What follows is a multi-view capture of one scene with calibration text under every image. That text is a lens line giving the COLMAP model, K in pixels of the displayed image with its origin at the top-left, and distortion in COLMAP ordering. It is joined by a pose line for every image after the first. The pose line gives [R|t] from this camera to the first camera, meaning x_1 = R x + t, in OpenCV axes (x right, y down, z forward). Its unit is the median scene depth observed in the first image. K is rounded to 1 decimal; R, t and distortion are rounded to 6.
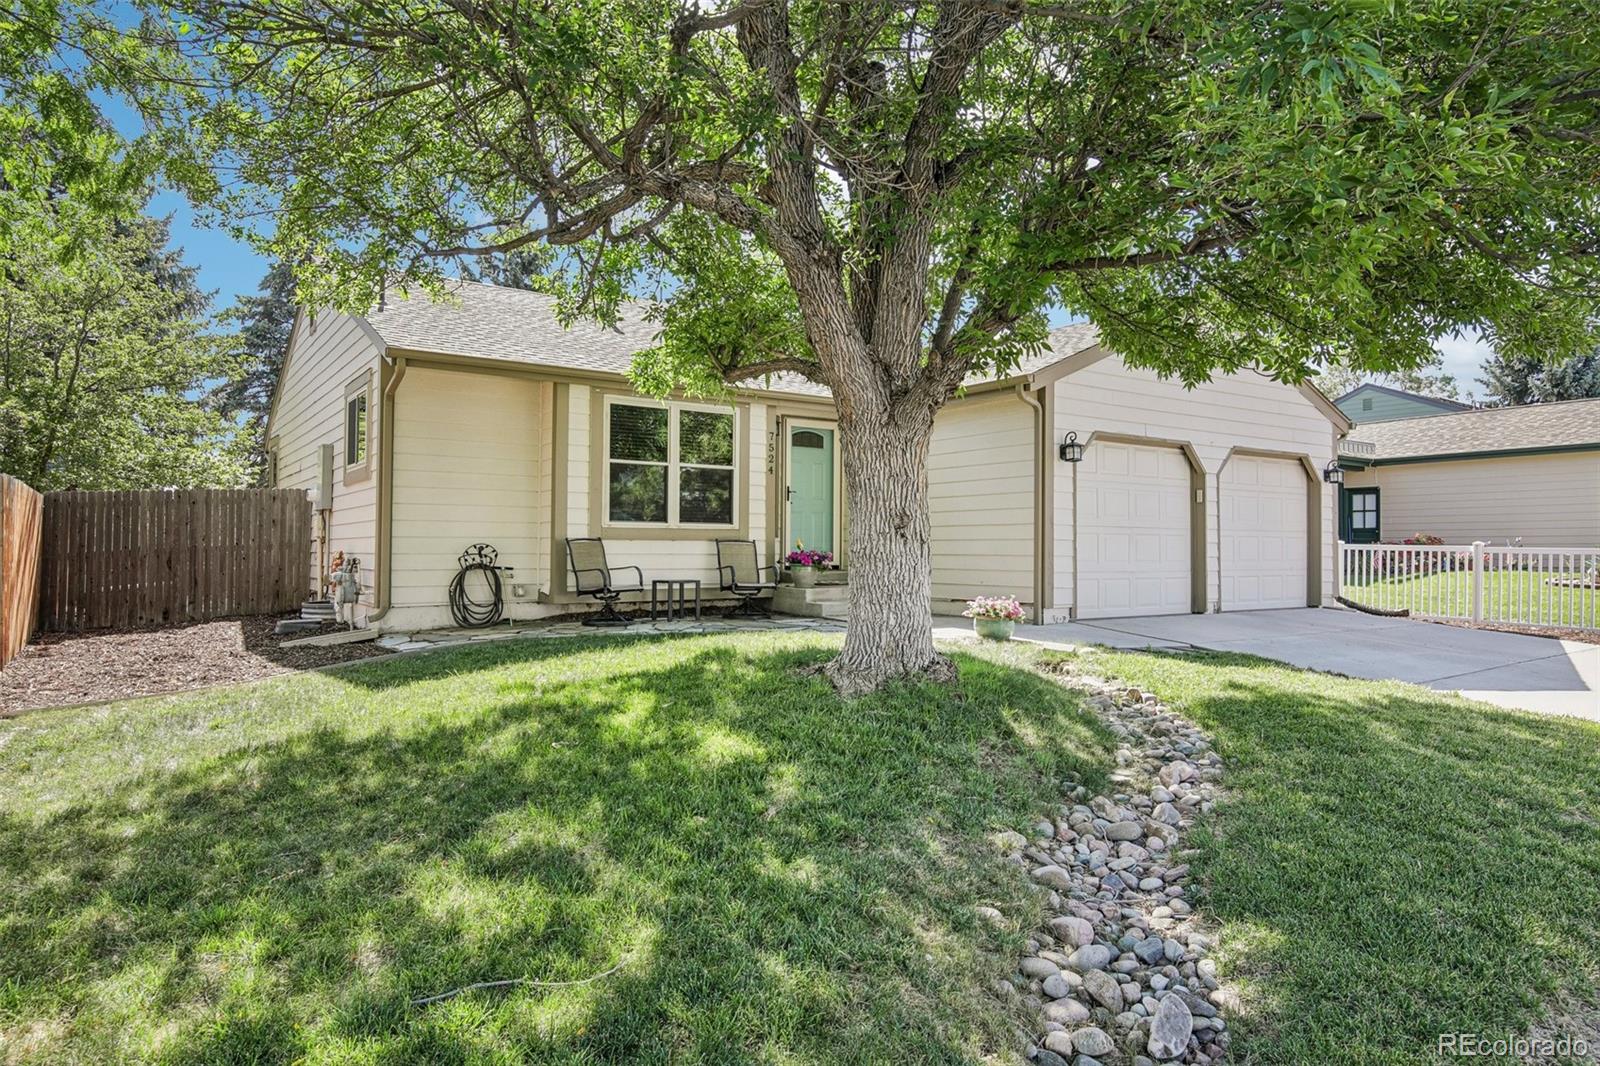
lens RADIAL K [[950.0, 0, 807.2], [0, 950.0, 511.1], [0, 0, 1]] dist [0.017362, 0.002646]
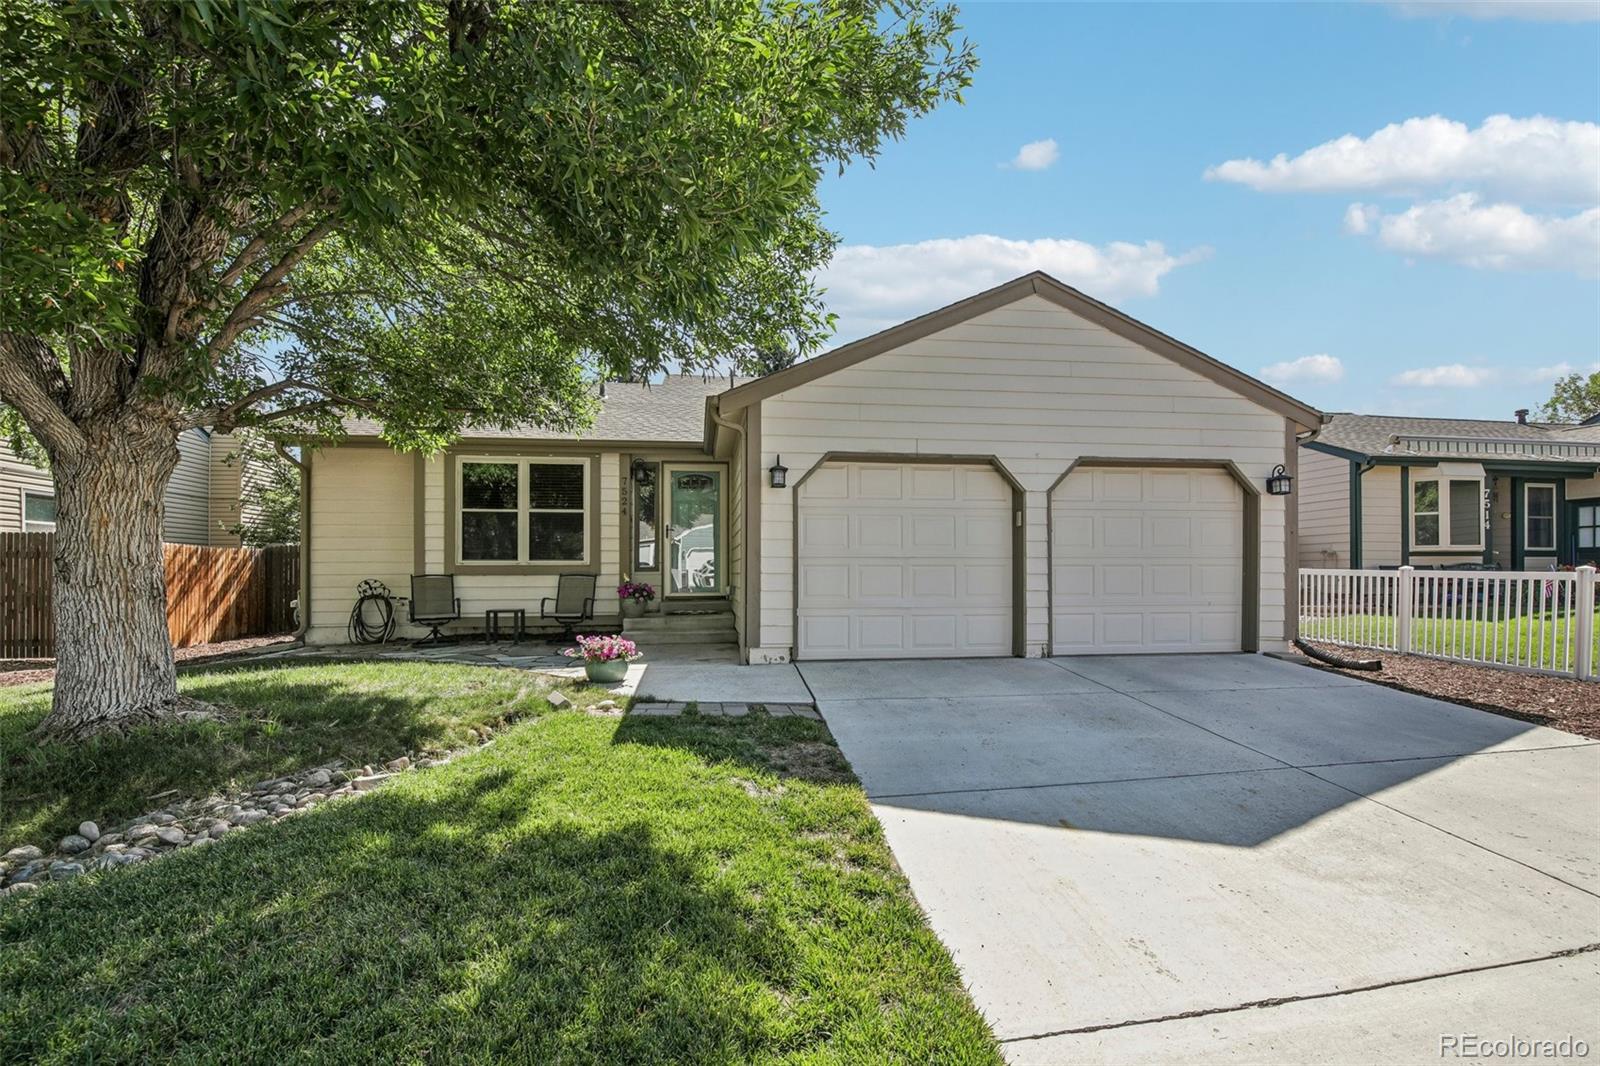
lens RADIAL K [[696.6, 0, 797.5], [0, 696.6, 561.6], [0, 0, 1]] dist [-0.003655, -0.000316]
pose [[0.895694, -0.014504, -0.444434, 0.546255], [0.024068, 0.999584, 0.015886, 0.008516], [0.444019, -0.024926, 0.895671, 0.382056]]
